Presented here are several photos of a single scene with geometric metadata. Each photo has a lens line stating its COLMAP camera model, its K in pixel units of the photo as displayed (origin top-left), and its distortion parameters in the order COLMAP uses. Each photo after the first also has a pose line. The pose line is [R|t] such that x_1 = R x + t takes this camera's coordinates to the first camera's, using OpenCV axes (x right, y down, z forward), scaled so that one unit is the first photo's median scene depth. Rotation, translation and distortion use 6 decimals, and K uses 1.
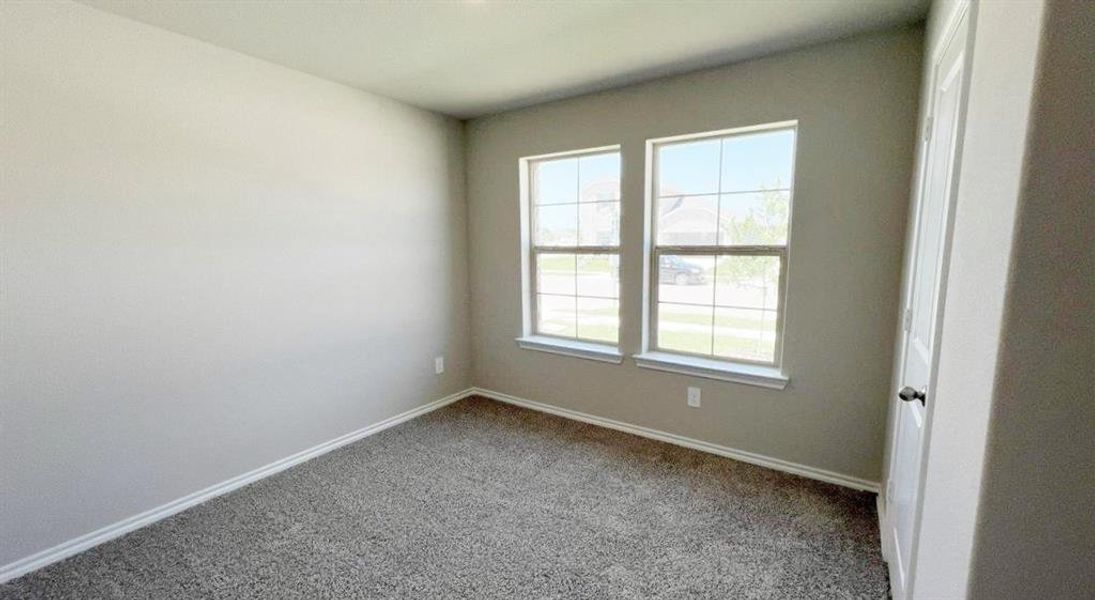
lens RADIAL K [[450.1, 0, 548.1], [0, 450.1, 307.9], [0, 0, 1]] dist [0.000121, -0.000087]
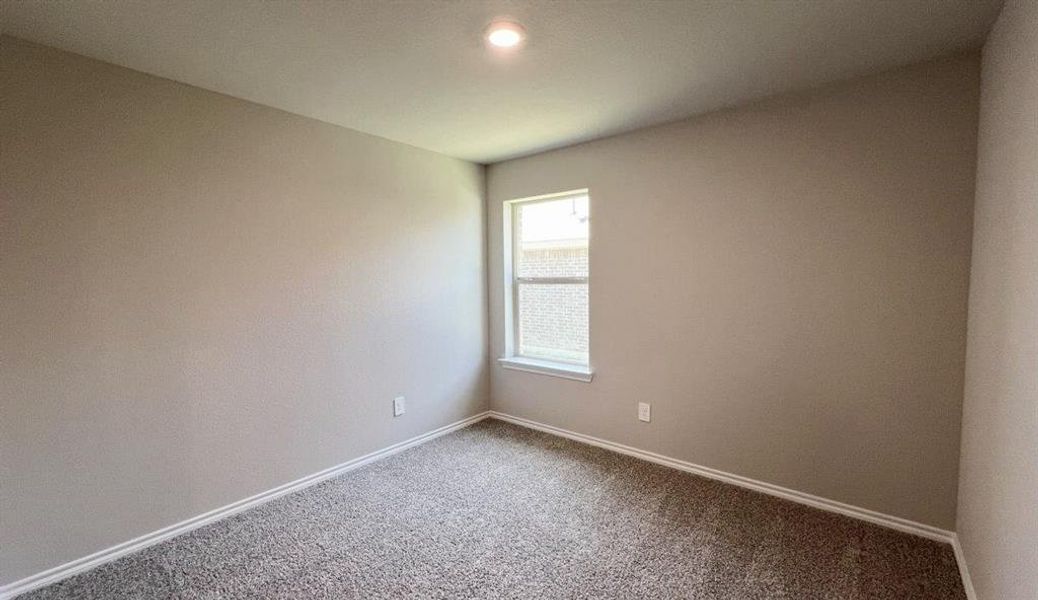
lens RADIAL K [[424.2, 0, 526.0], [0, 424.2, 297.4], [0, 0, 1]] dist [0.002561, 0.000053]
pose [[0.996469, -0.003645, -0.083886, 0.086612], [-0.003786, 0.996091, -0.088247, 0.008174], [0.083880, 0.088253, 0.992560, -0.059928]]
